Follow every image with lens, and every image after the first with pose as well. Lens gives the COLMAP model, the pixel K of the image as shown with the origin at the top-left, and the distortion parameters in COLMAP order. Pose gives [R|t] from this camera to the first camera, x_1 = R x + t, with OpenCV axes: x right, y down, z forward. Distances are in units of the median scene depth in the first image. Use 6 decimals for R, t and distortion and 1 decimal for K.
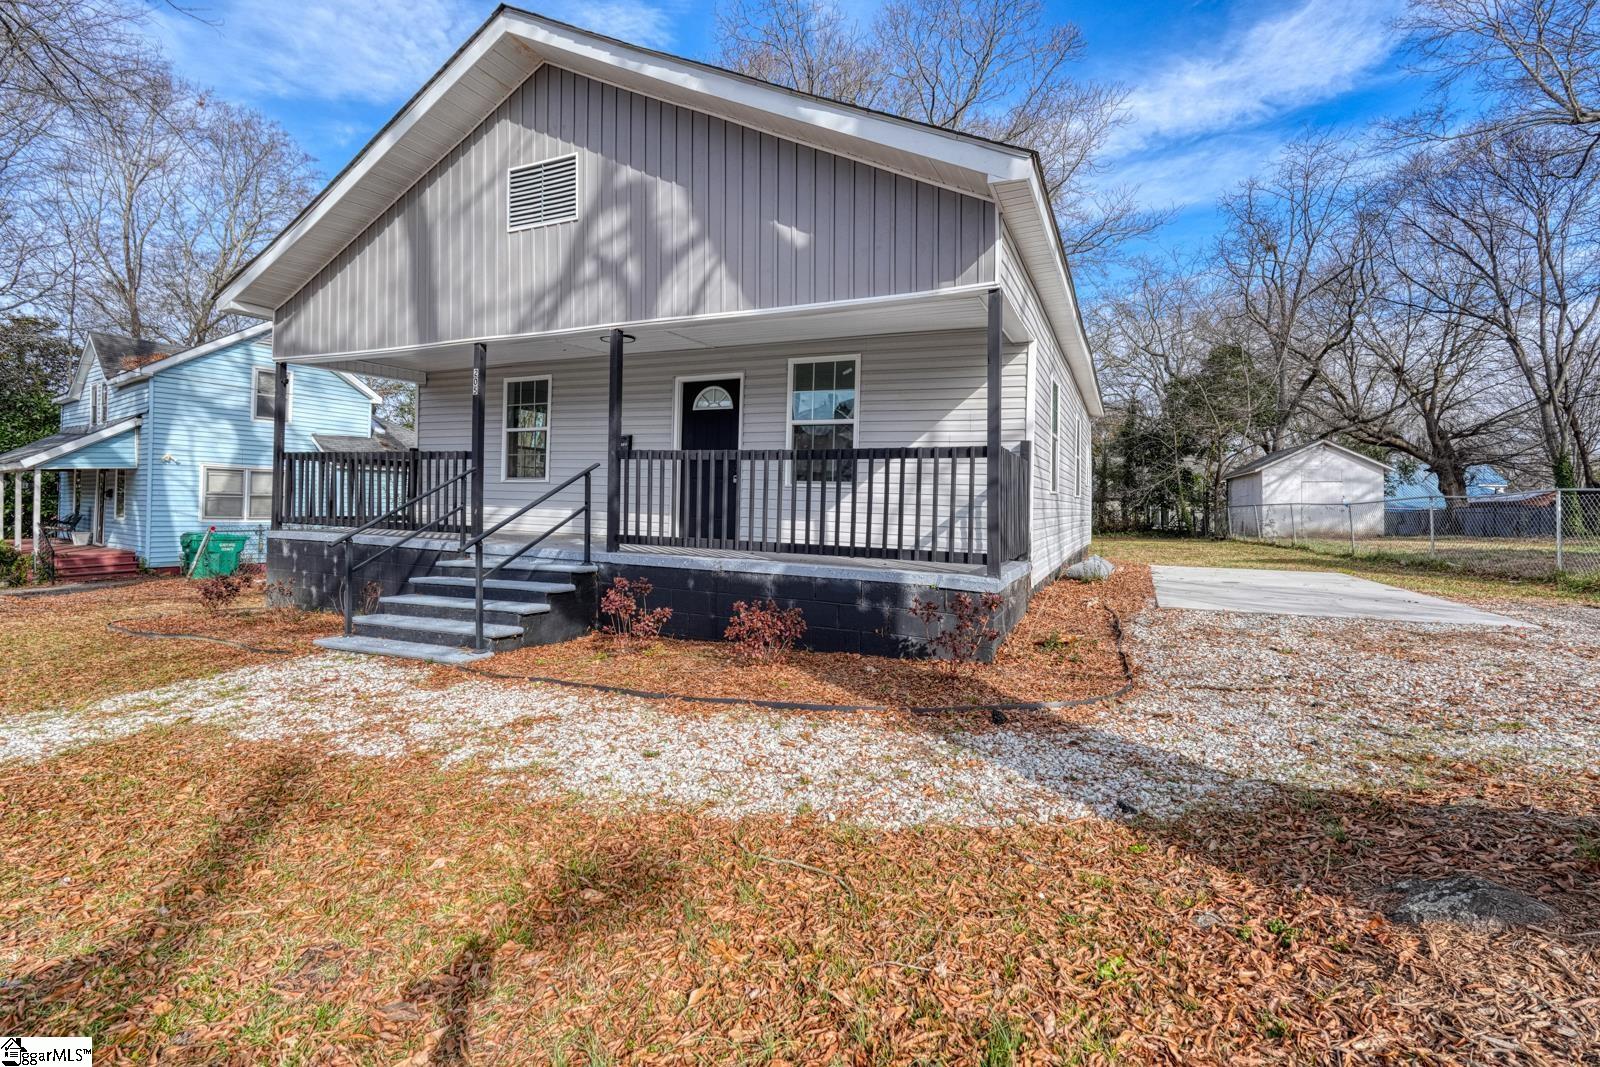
lens RADIAL K [[697.8, 0, 800.6], [0, 697.8, 525.7], [0, 0, 1]] dist [-0.001096, 0.000790]
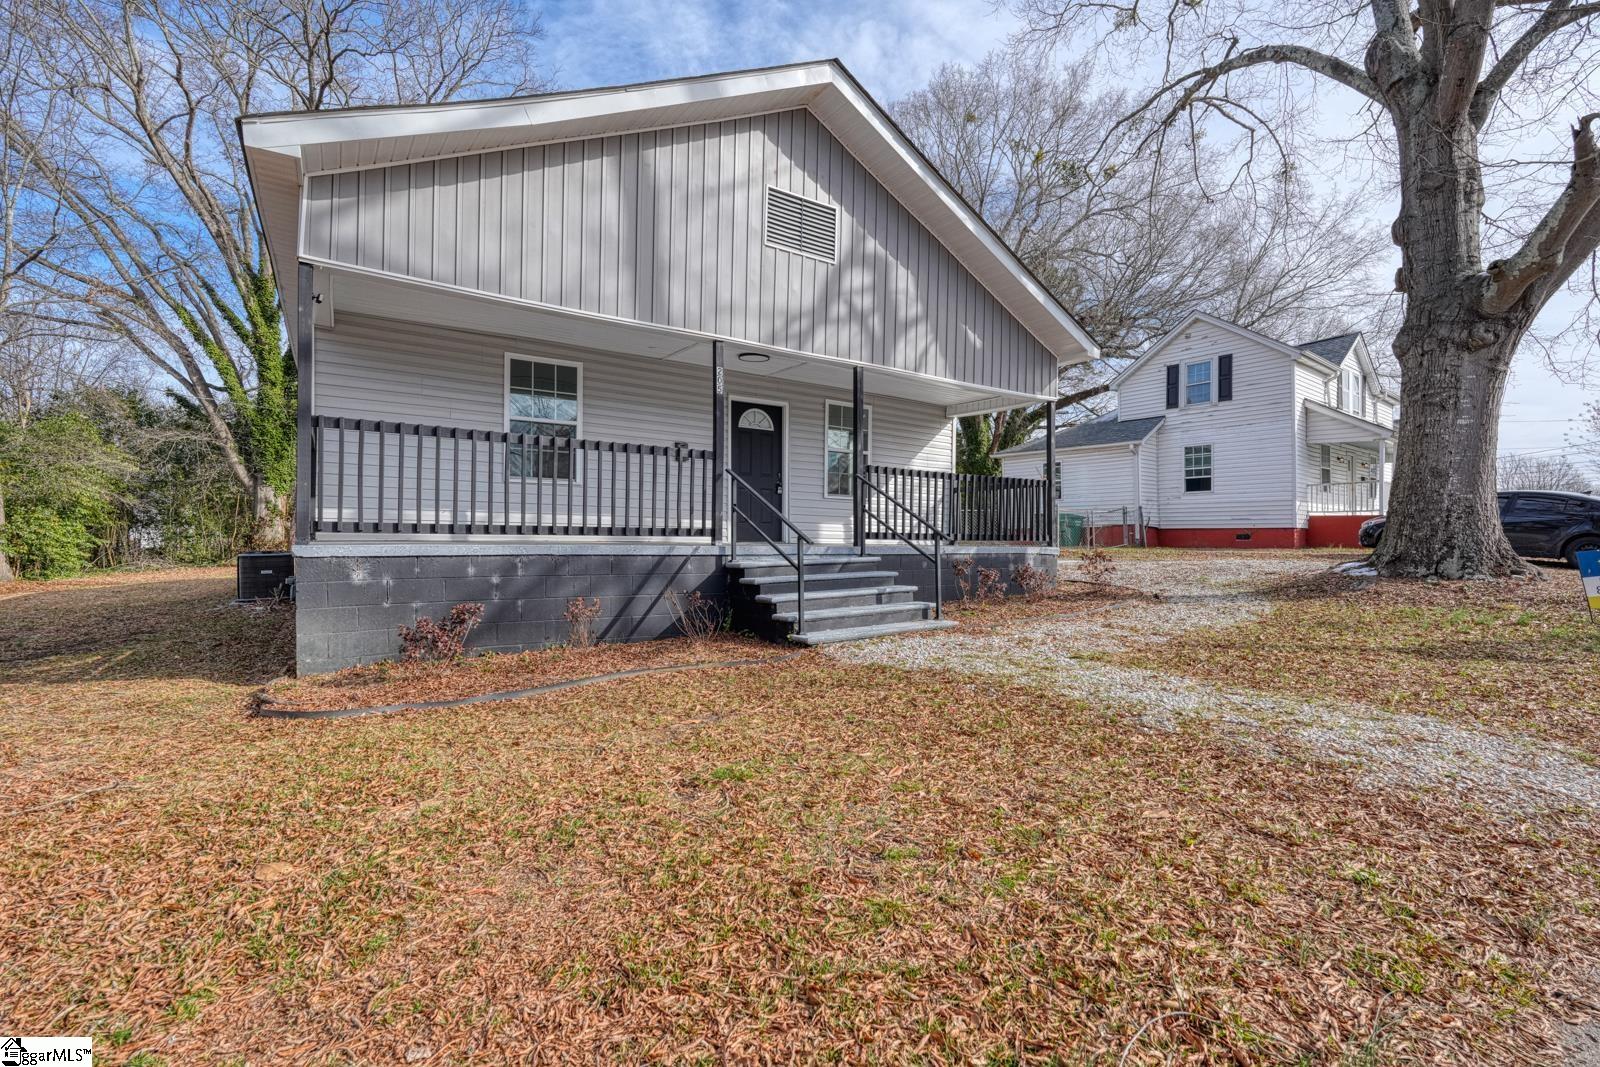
lens RADIAL K [[697.8, 0, 800.6], [0, 697.8, 525.7], [0, 0, 1]] dist [-0.001096, 0.000790]
pose [[0.554580, 0.001449, 0.832129, -1.295234], [0.012038, 0.999880, -0.009764, 0.004678], [-0.832044, 0.015432, 0.554496, 0.408348]]
